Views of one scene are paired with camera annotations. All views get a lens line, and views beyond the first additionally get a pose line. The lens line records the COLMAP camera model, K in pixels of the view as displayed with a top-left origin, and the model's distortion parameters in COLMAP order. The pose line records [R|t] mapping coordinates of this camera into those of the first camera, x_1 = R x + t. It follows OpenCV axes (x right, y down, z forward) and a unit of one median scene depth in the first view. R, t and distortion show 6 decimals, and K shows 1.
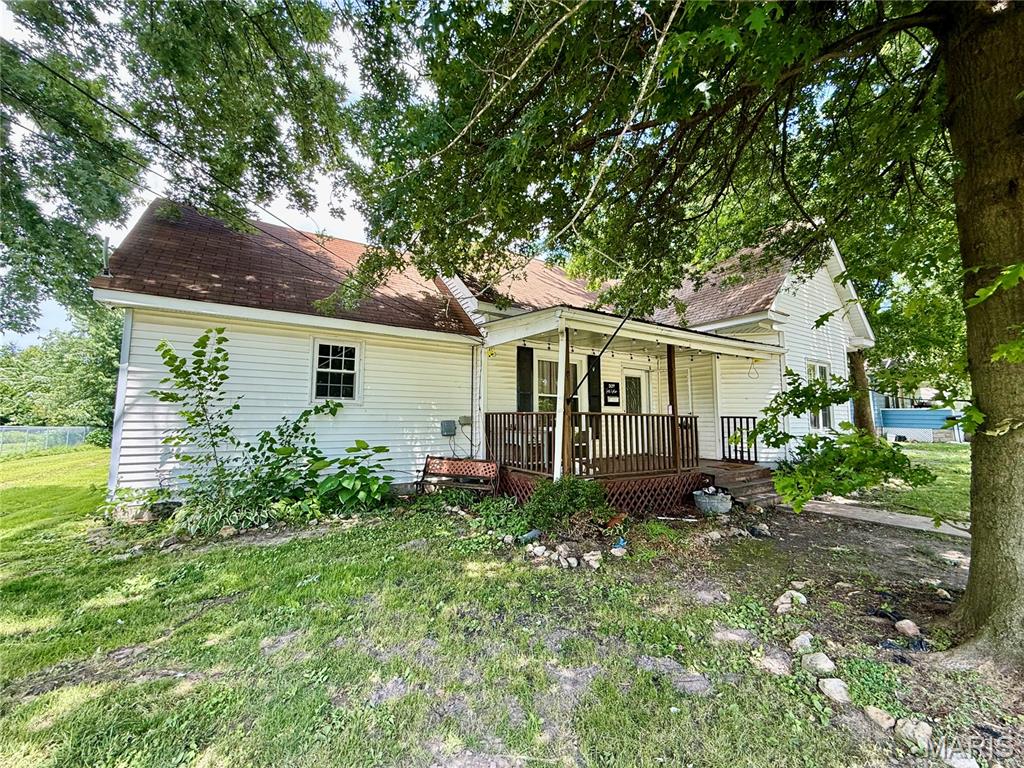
lens RADIAL K [[409.0, 0, 513.3], [0, 409.0, 383.1], [0, 0, 1]] dist [0.003421, -0.001507]
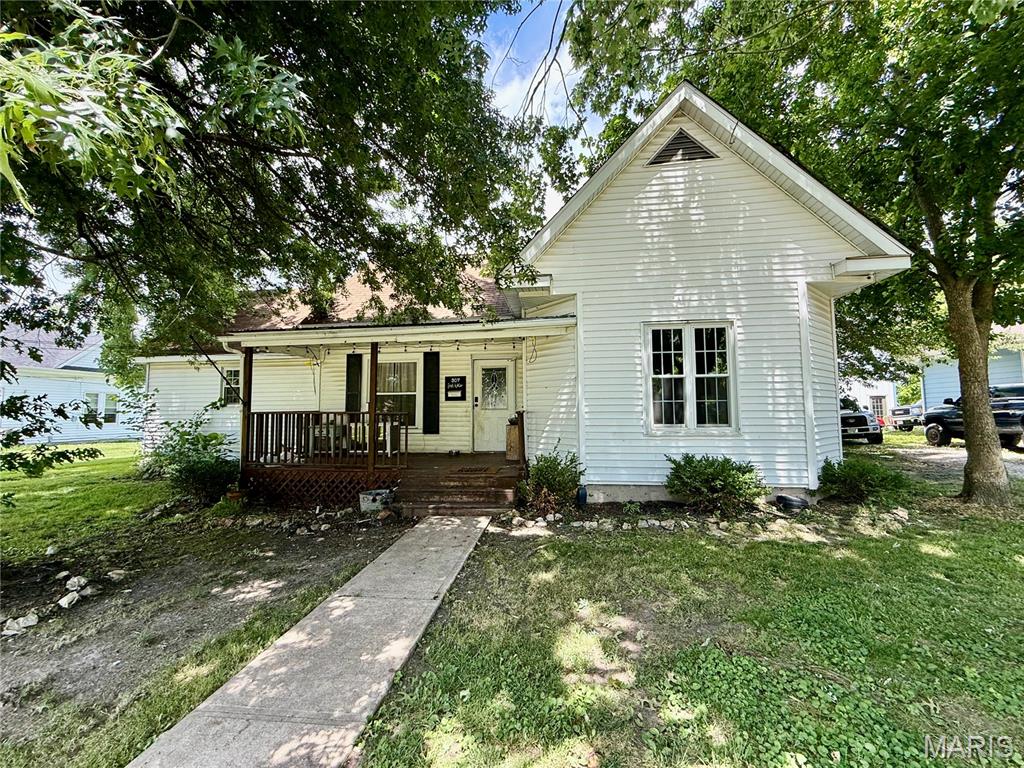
lens RADIAL K [[409.0, 0, 509.0], [0, 409.0, 387.1], [0, 0, 1]] dist [0.003421, -0.001507]
pose [[0.757171, -0.048134, -0.651441, 1.043499], [0.069648, 0.997545, 0.007244, 0.026904], [0.649493, -0.050856, 0.758665, 0.366064]]
